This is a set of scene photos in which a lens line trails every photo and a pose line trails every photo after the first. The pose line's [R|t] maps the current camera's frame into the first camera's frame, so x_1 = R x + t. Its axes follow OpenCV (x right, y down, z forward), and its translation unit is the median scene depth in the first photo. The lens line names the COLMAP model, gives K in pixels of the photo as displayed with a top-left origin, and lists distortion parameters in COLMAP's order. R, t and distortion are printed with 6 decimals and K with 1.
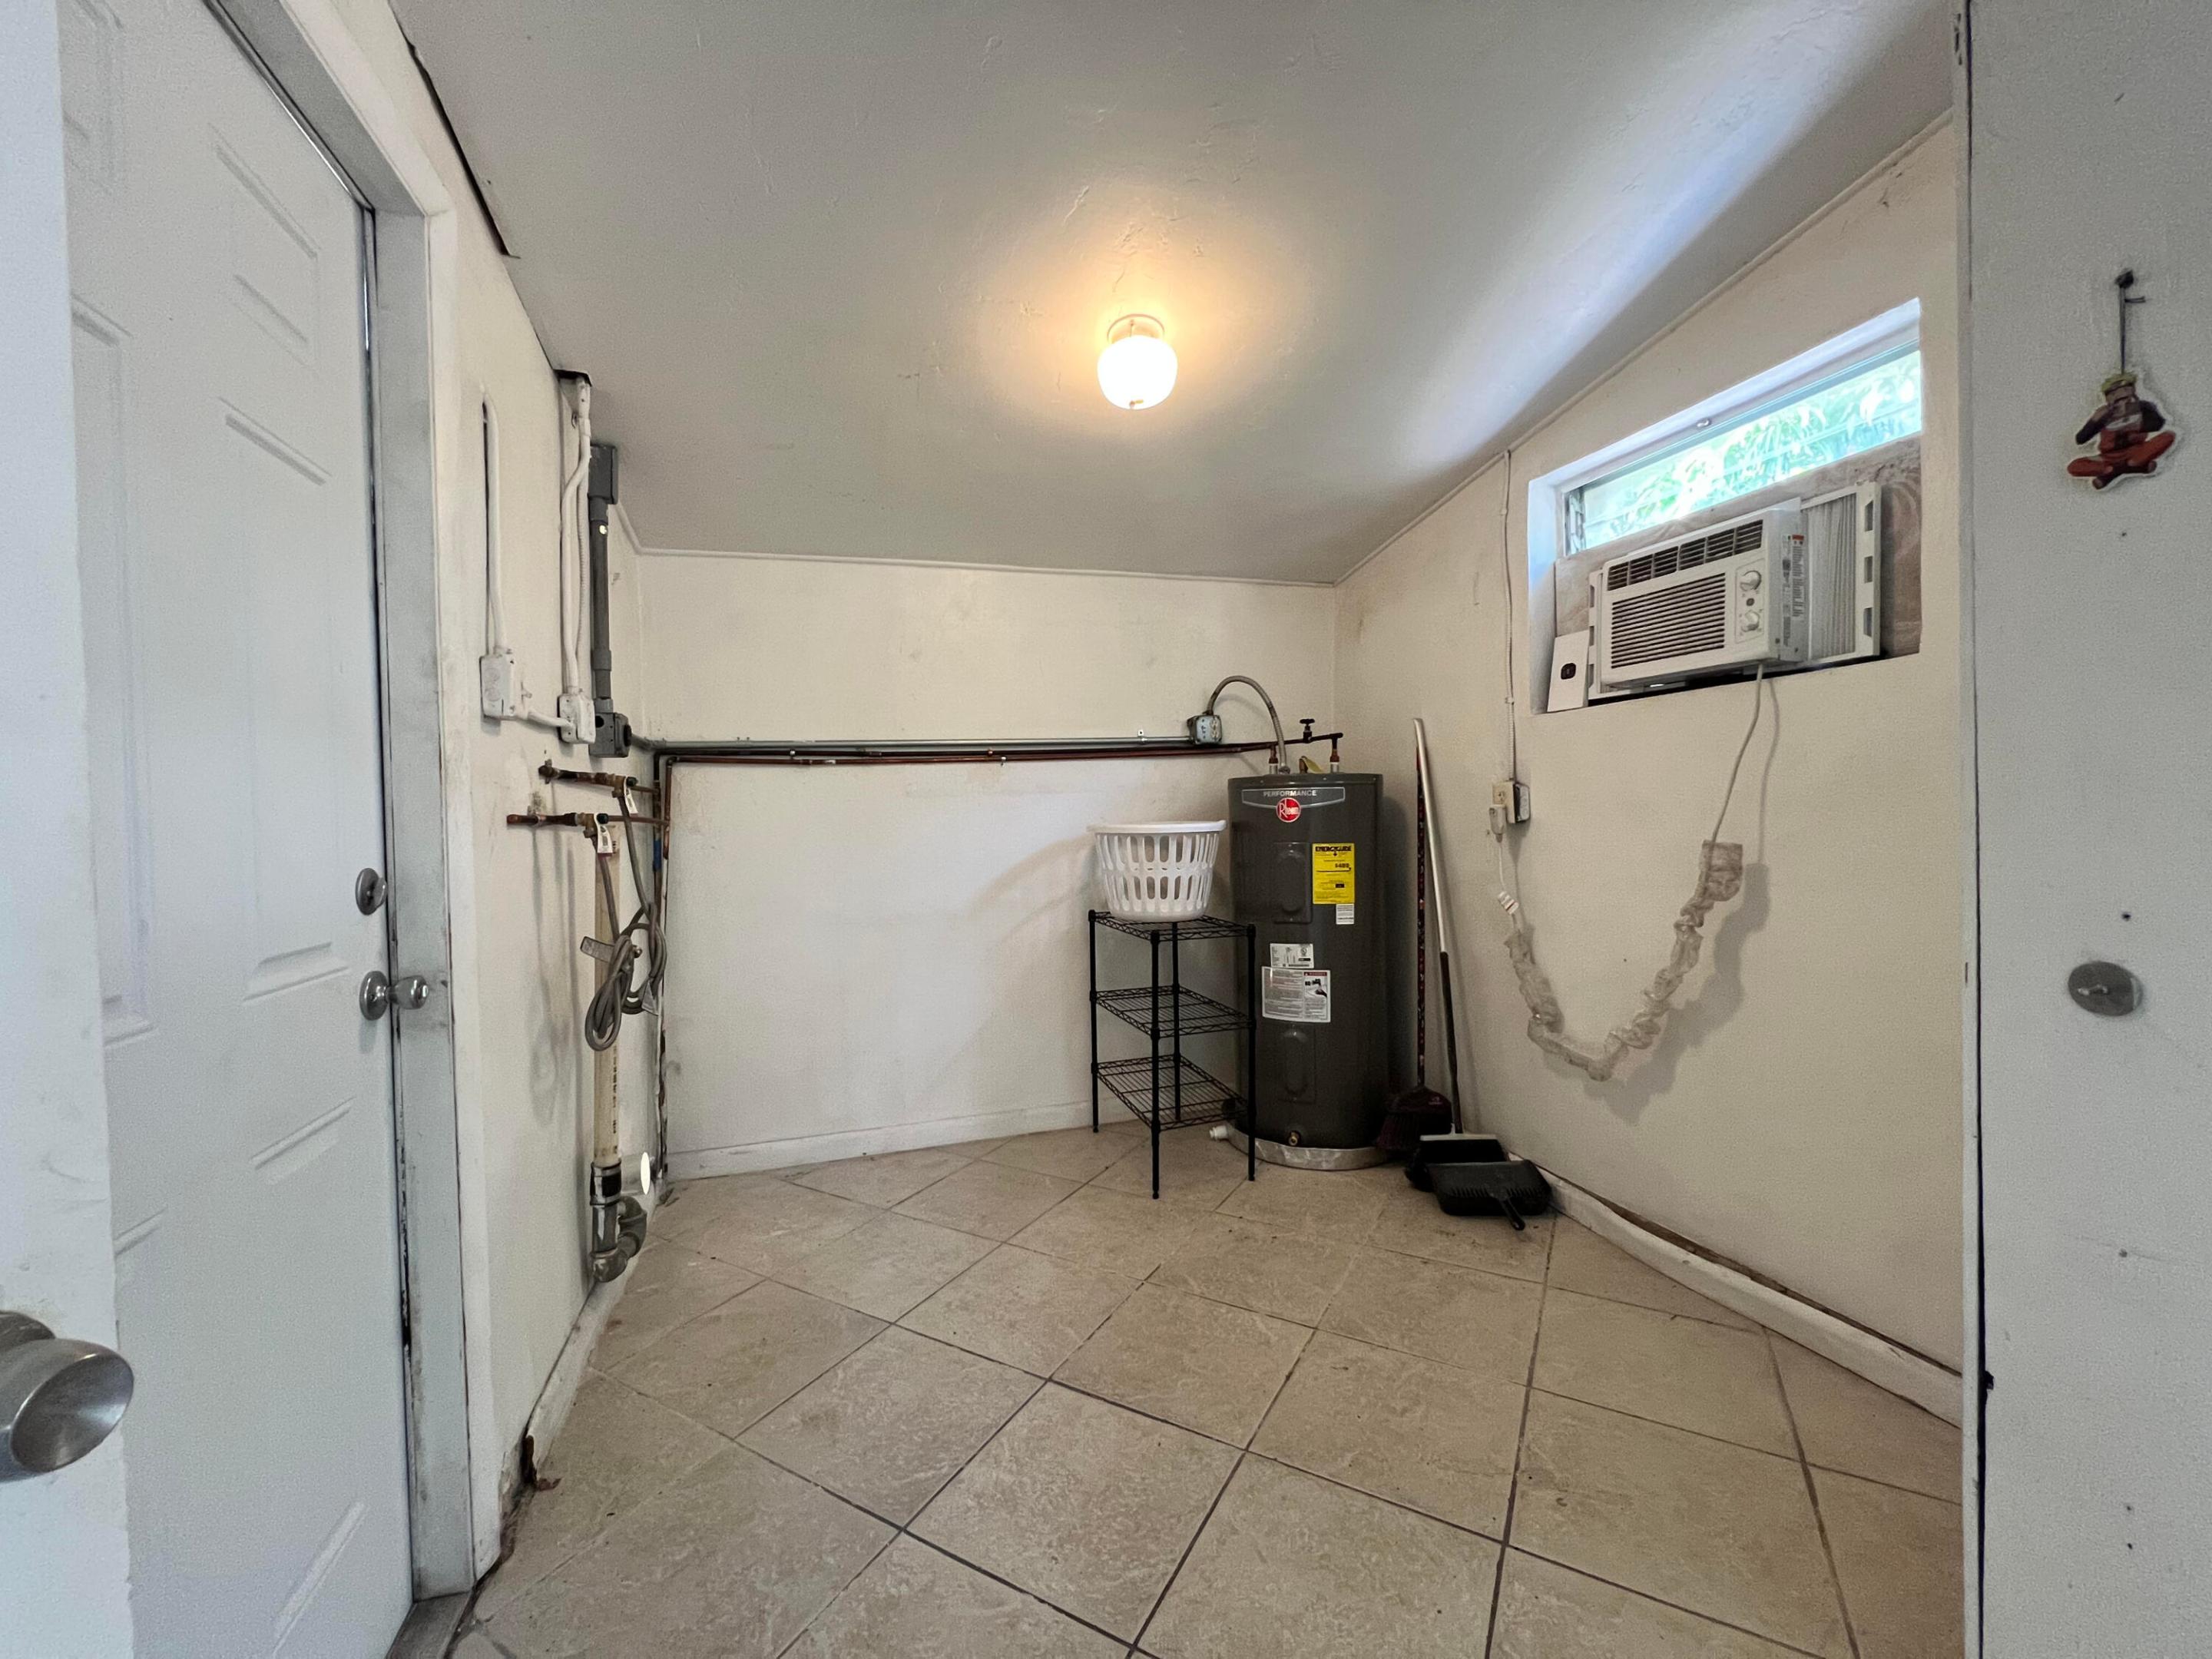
lens RADIAL K [[876.7, 0, 1097.9], [0, 876.7, 825.6], [0, 0, 1]] dist [-0.003231, -0.000053]
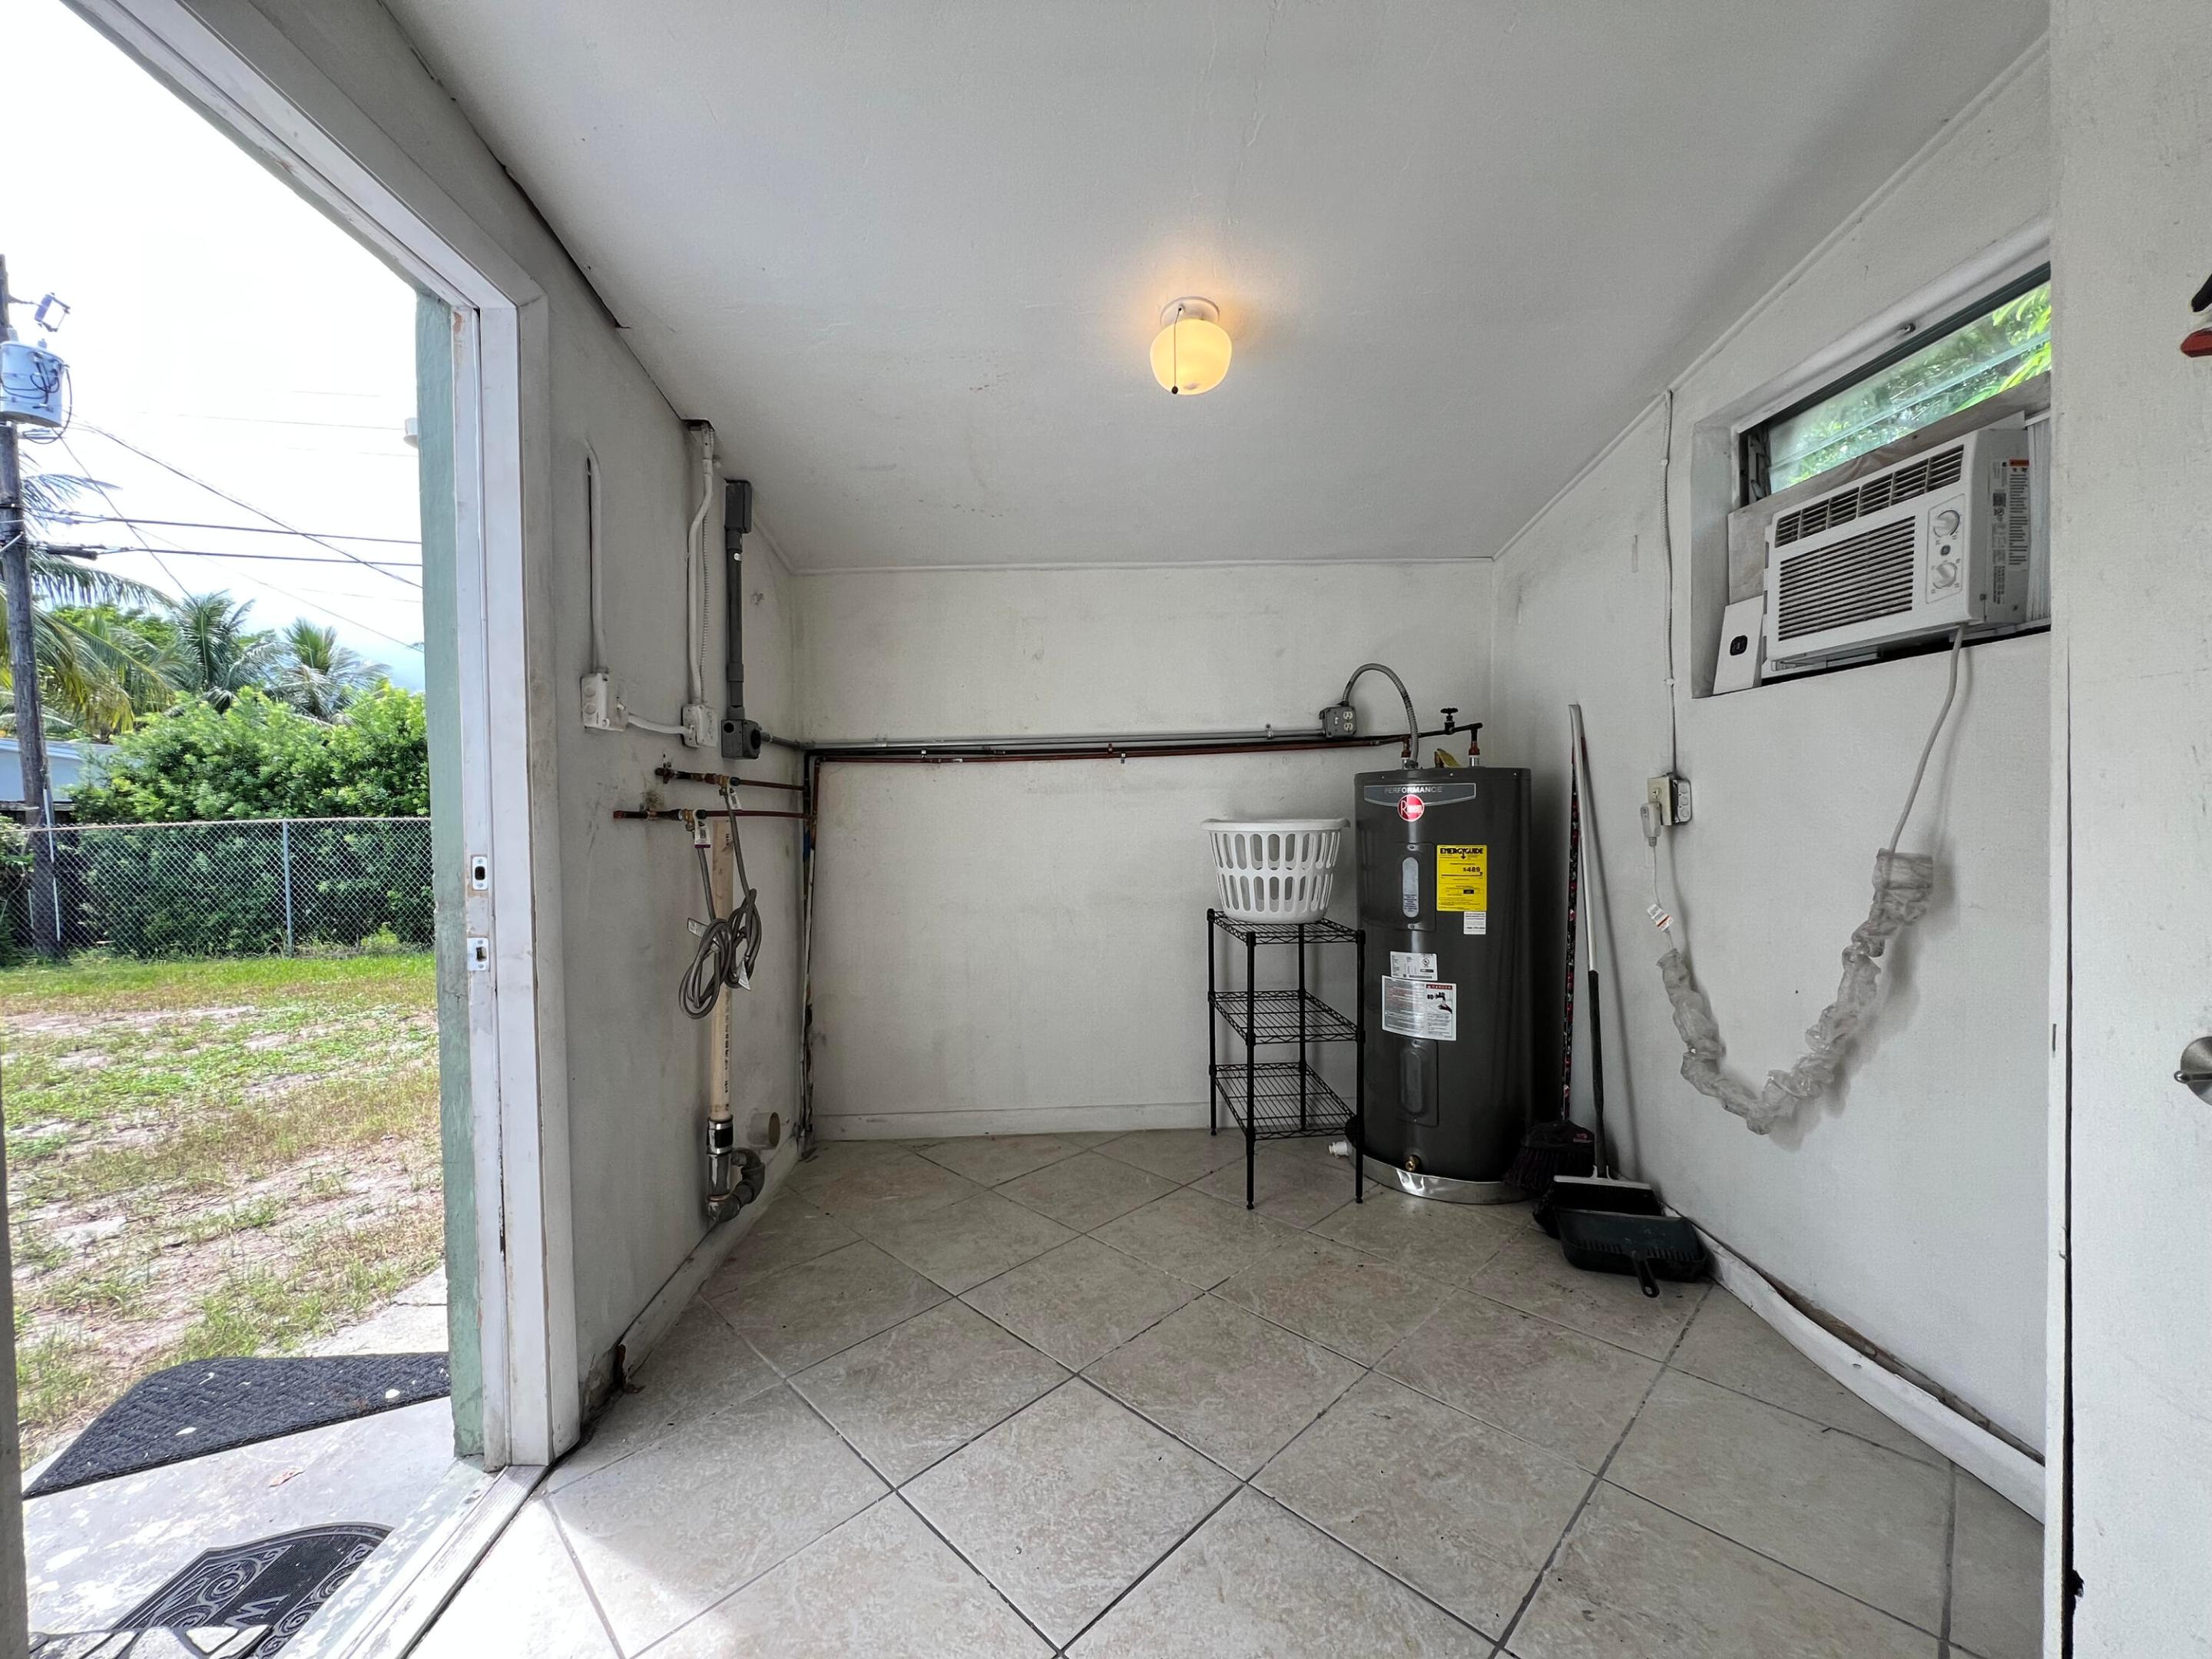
lens RADIAL K [[876.7, 0, 1097.9], [0, 876.7, 825.6], [0, 0, 1]] dist [-0.003231, -0.000053]
pose [[0.966172, 0.010205, -0.257697, 0.157892], [-0.008312, 0.999930, 0.008436, -0.004901], [0.257765, -0.006009, 0.966189, 0.026848]]
